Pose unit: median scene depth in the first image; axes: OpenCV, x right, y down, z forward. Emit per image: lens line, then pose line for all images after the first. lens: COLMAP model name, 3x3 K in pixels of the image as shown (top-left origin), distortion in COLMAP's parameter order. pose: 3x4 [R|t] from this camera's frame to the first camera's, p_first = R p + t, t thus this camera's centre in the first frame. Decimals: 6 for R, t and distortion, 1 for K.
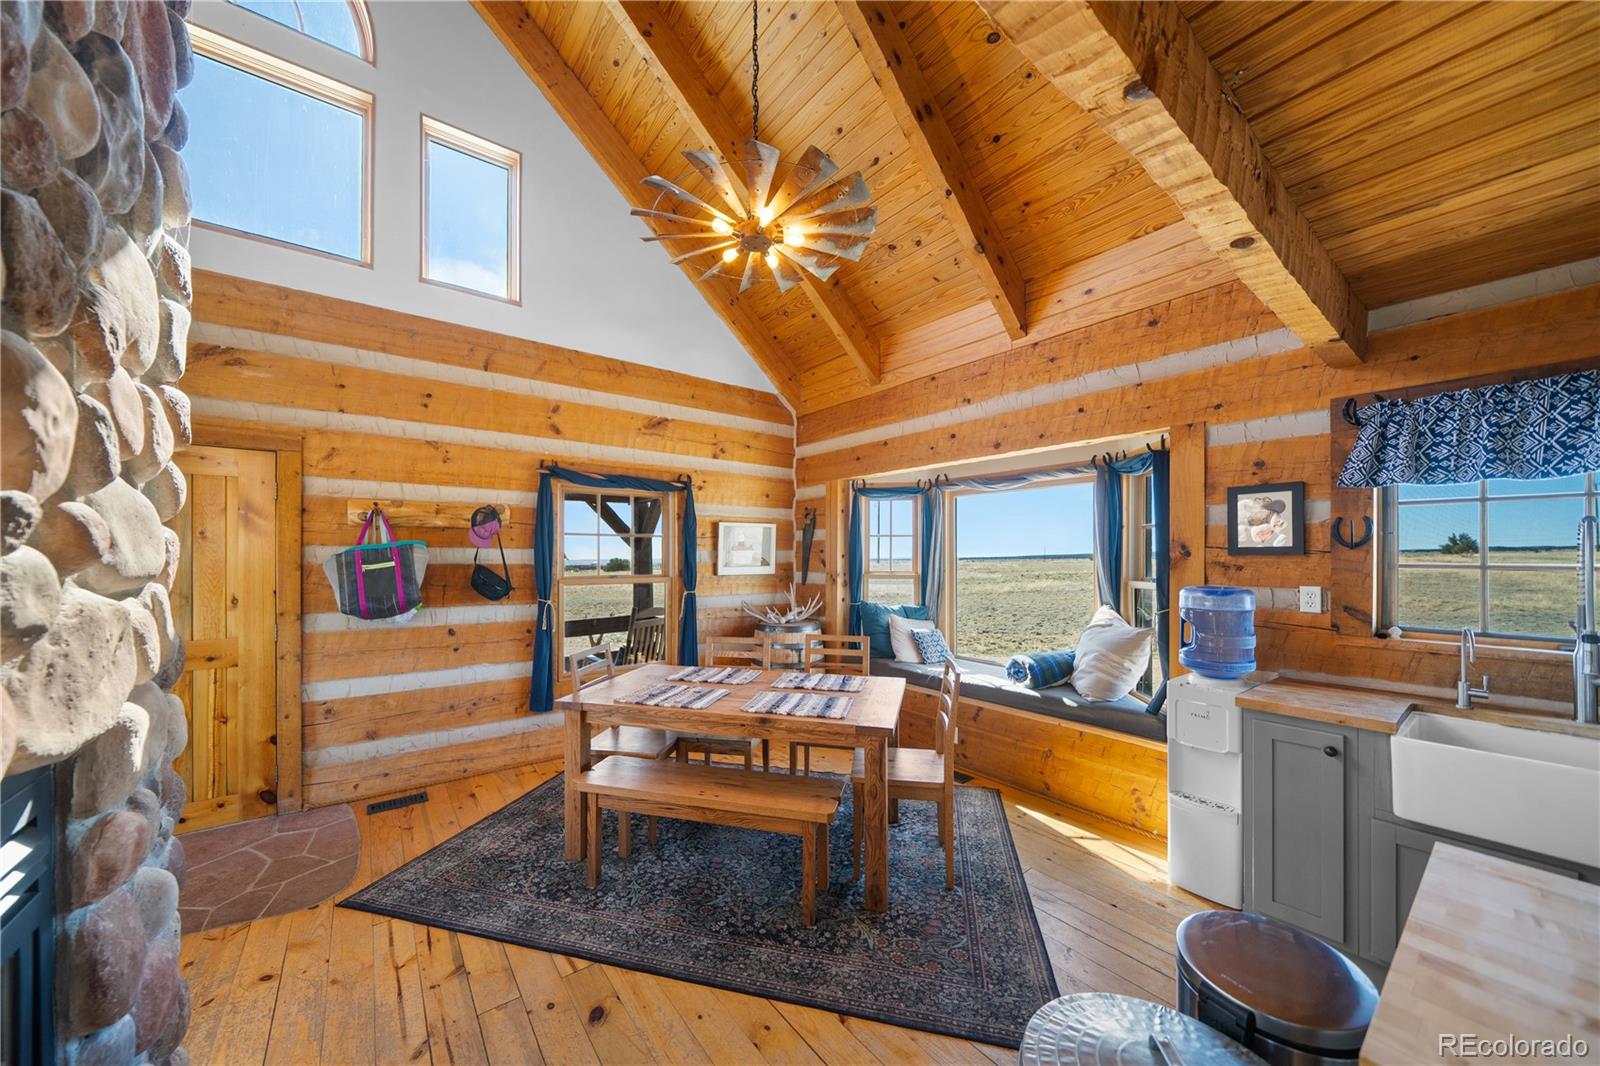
lens RADIAL K [[562.2, 0, 790.2], [0, 562.2, 557.4], [0, 0, 1]] dist [-0.000801, 0.000133]
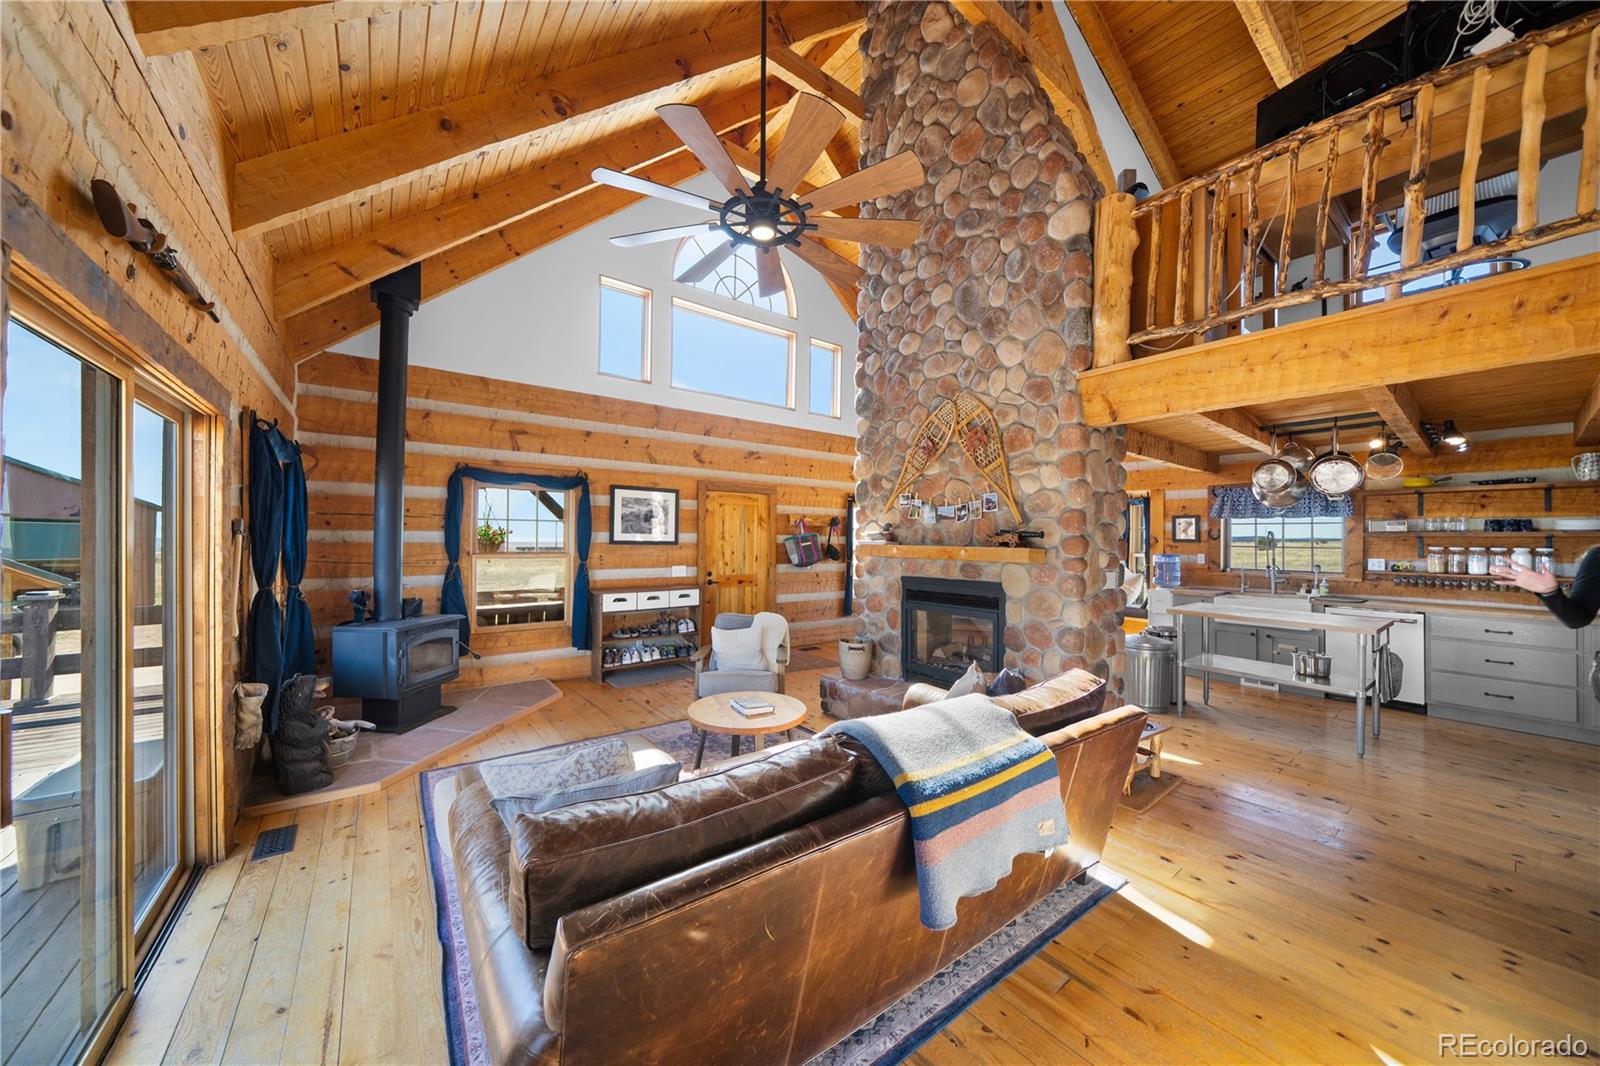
lens RADIAL K [[562.2, 0, 790.8], [0, 562.2, 537.5], [0, 0, 1]] dist [-0.000801, 0.000133]
pose [[0.999966, 0.007009, 0.004364, -0.998584], [-0.006989, 0.999965, -0.004657, -0.000548], [-0.004397, 0.004626, 0.999980, -1.599198]]
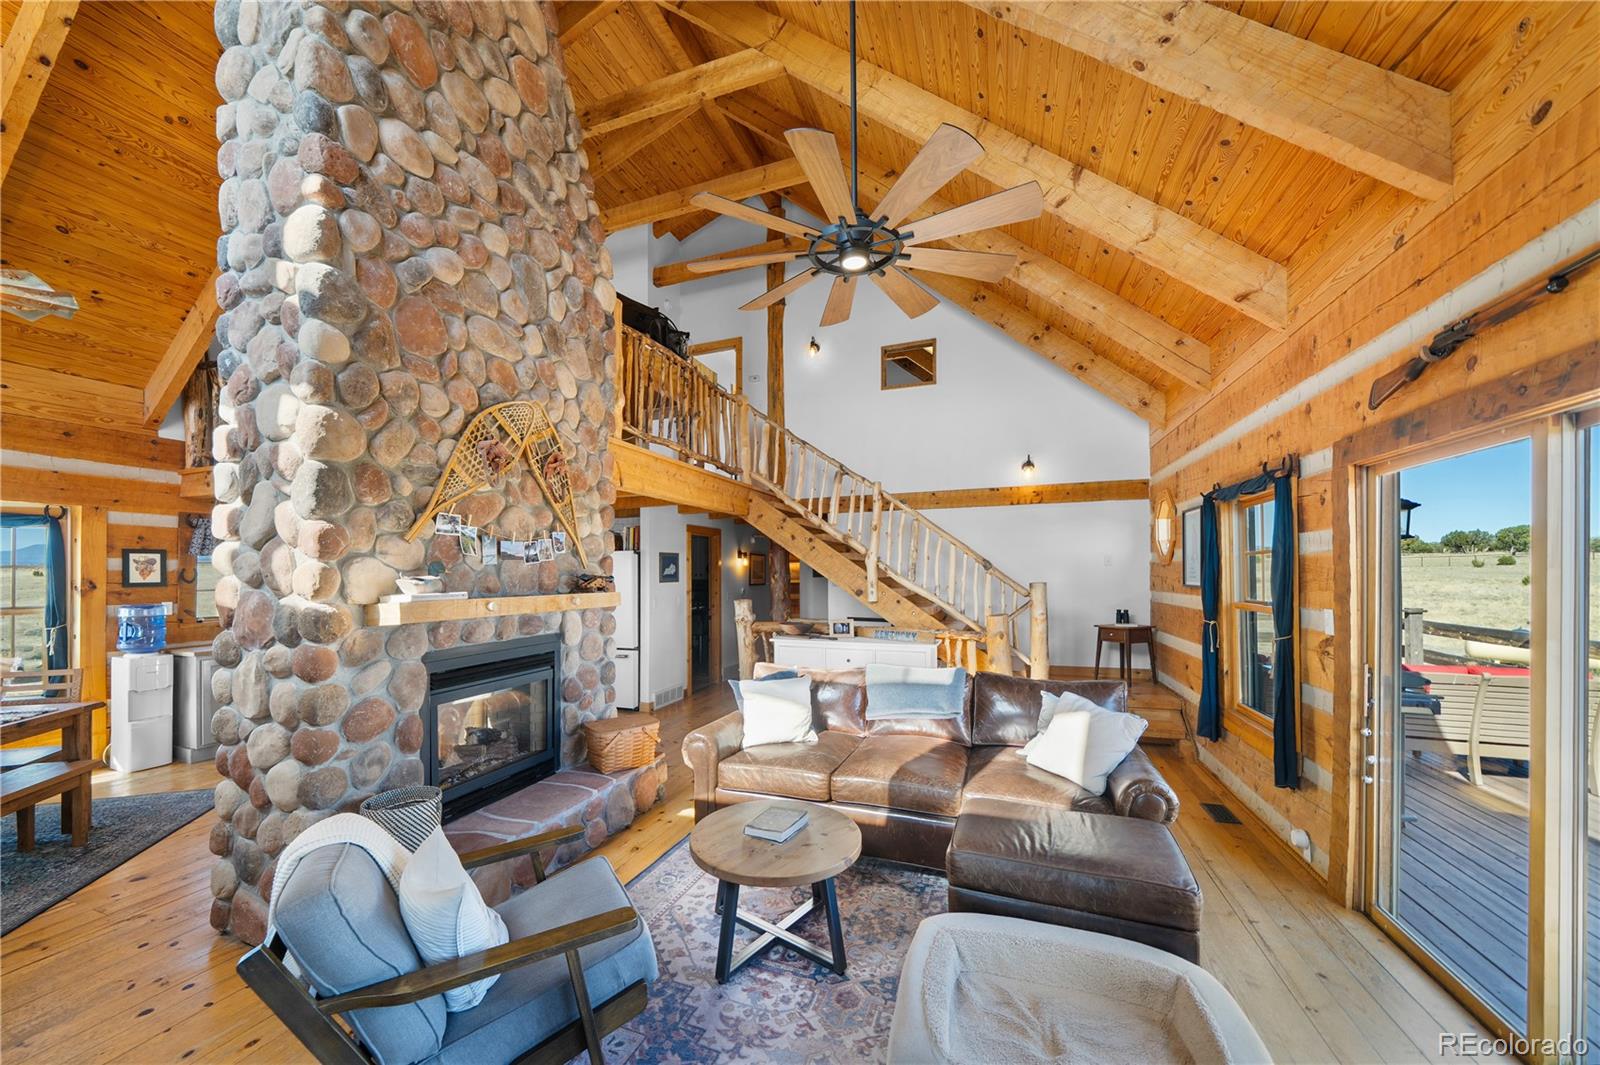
lens RADIAL K [[562.2, 0, 769.2], [0, 562.2, 563.0], [0, 0, 1]] dist [-0.000801, 0.000133]
pose [[-0.528577, 0.020460, 0.848639, -1.842026], [0.009265, 0.999789, -0.018333, -0.029996], [-0.848835, -0.001828, -0.528655, 0.220579]]
